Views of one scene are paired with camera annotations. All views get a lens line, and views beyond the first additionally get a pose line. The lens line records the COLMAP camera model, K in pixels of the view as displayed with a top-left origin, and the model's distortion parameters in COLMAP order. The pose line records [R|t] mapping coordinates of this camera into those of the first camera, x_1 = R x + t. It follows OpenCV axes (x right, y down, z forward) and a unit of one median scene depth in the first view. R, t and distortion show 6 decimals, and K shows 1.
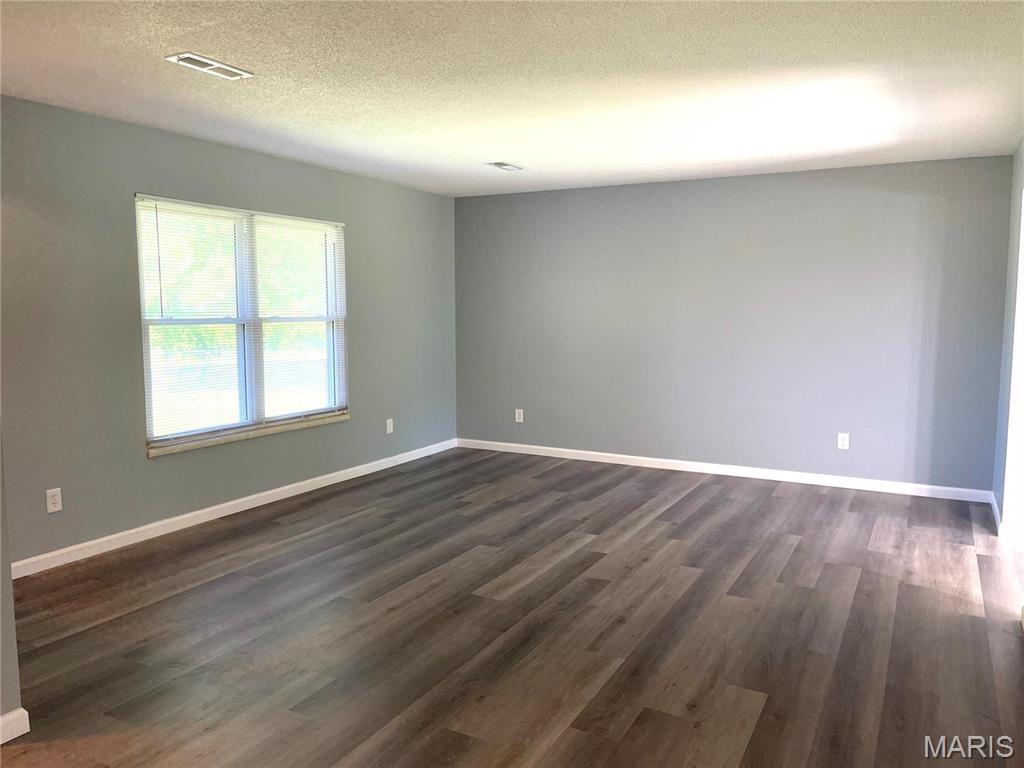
lens RADIAL K [[774.3, 0, 512.1], [0, 774.3, 388.8], [0, 0, 1]] dist [0.048675, -0.044186]
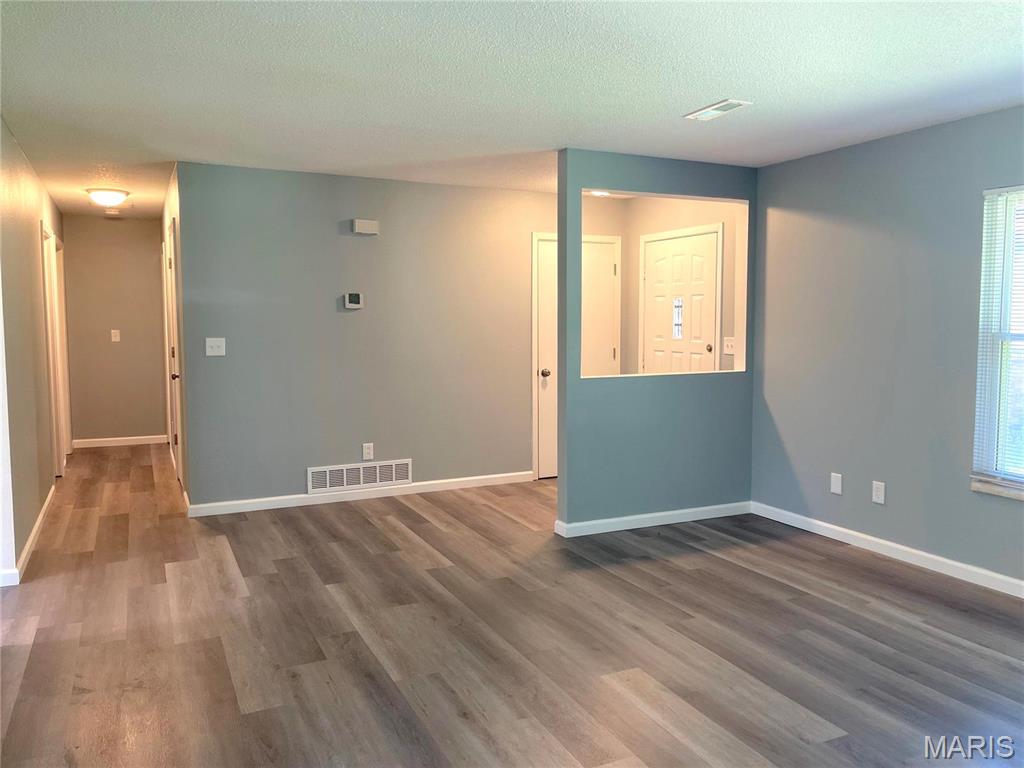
lens RADIAL K [[774.3, 0, 514.9], [0, 774.3, 376.9], [0, 0, 1]] dist [0.048675, -0.044186]
pose [[-0.580731, 0.059272, -0.811935, 0.619260], [-0.092039, 0.986171, 0.137822, -0.127170], [0.808876, 0.154767, -0.567245, 1.220074]]
